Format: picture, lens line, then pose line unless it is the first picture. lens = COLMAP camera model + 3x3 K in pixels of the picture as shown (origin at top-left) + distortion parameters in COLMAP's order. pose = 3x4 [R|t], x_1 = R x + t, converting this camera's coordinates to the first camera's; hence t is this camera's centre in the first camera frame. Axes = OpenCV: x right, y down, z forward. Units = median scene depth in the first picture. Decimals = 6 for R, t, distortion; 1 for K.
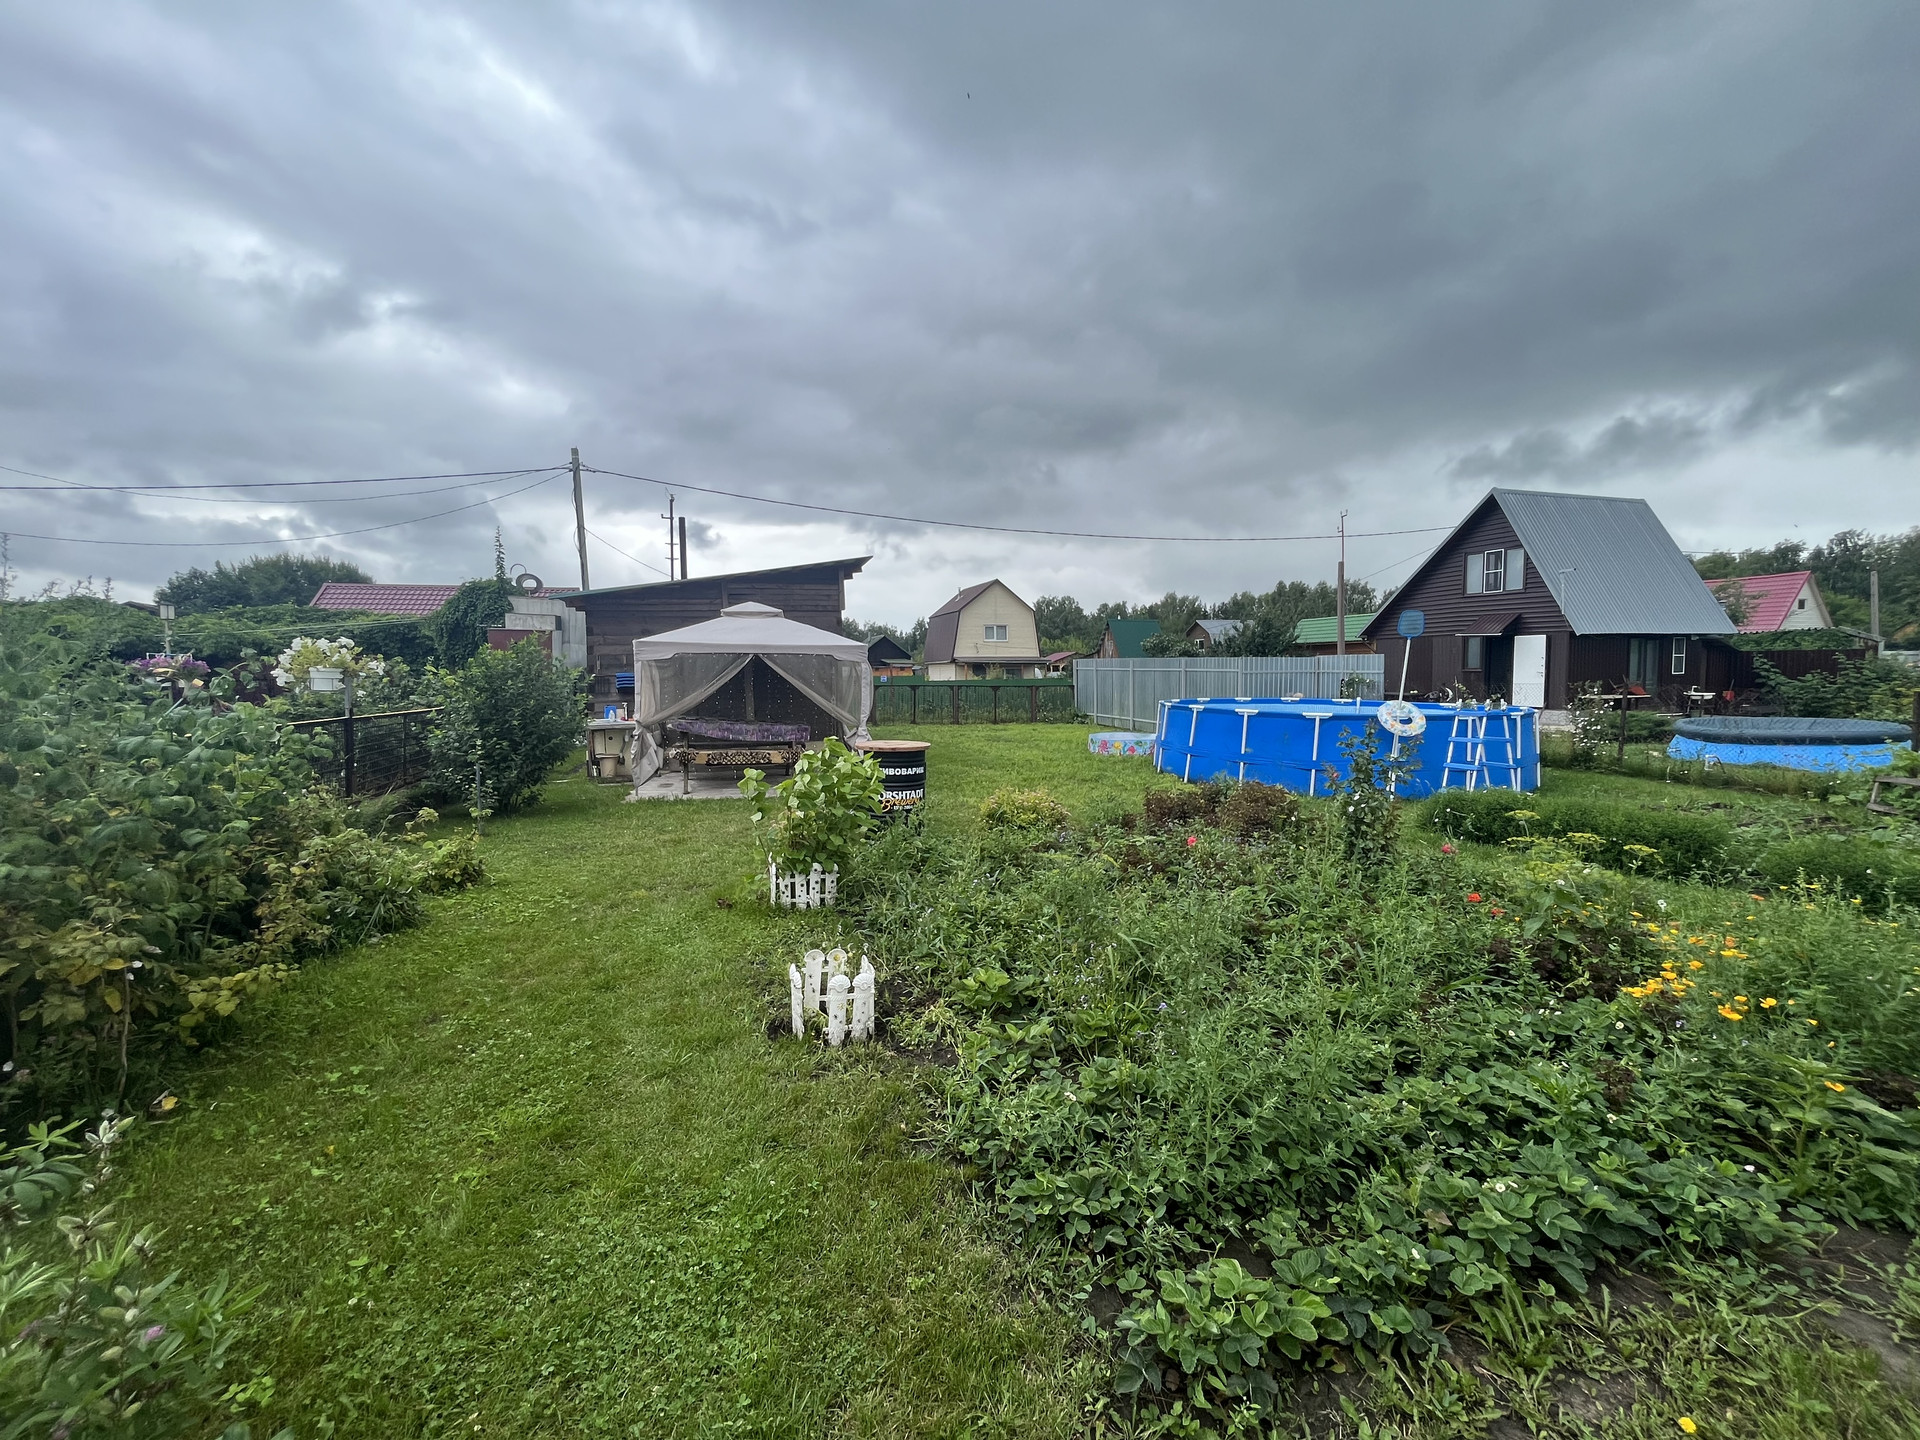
lens RADIAL K [[759.5, 0, 960.0], [0, 759.5, 720.0], [0, 0, 1]] dist [-0.001824, -0.000001]
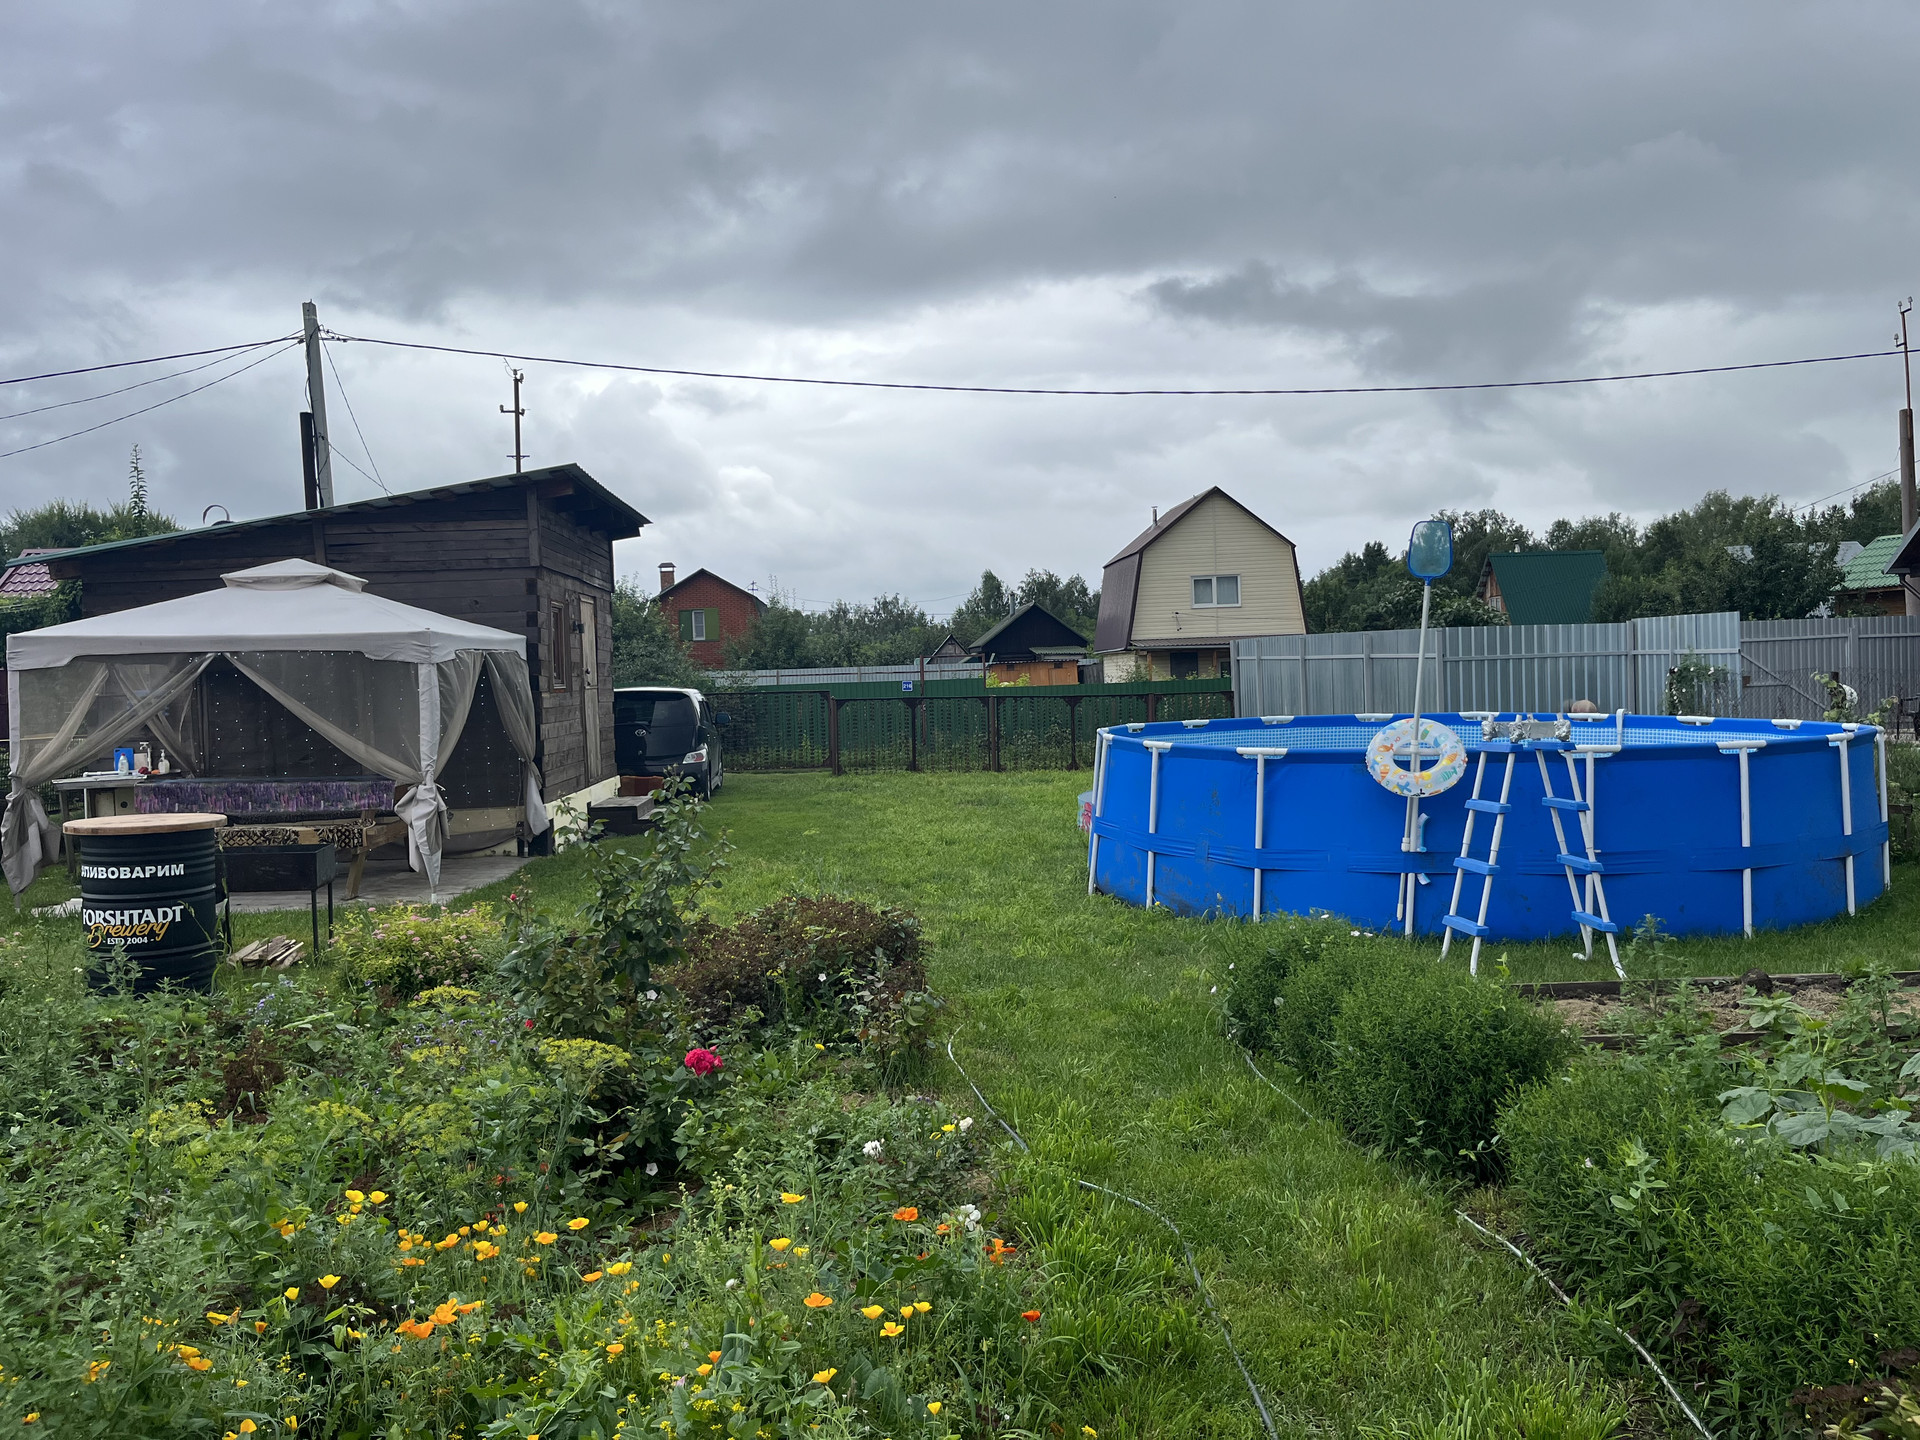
lens RADIAL K [[1440.5, 0, 960.0], [0, 1440.5, 720.0], [0, 0, 1]] dist [0.006726, 0.000872]
pose [[0.974503, -0.017021, -0.223726, 0.286103], [0.010618, 0.999500, -0.029795, -0.001085], [0.224121, 0.026659, 0.974197, 0.056994]]
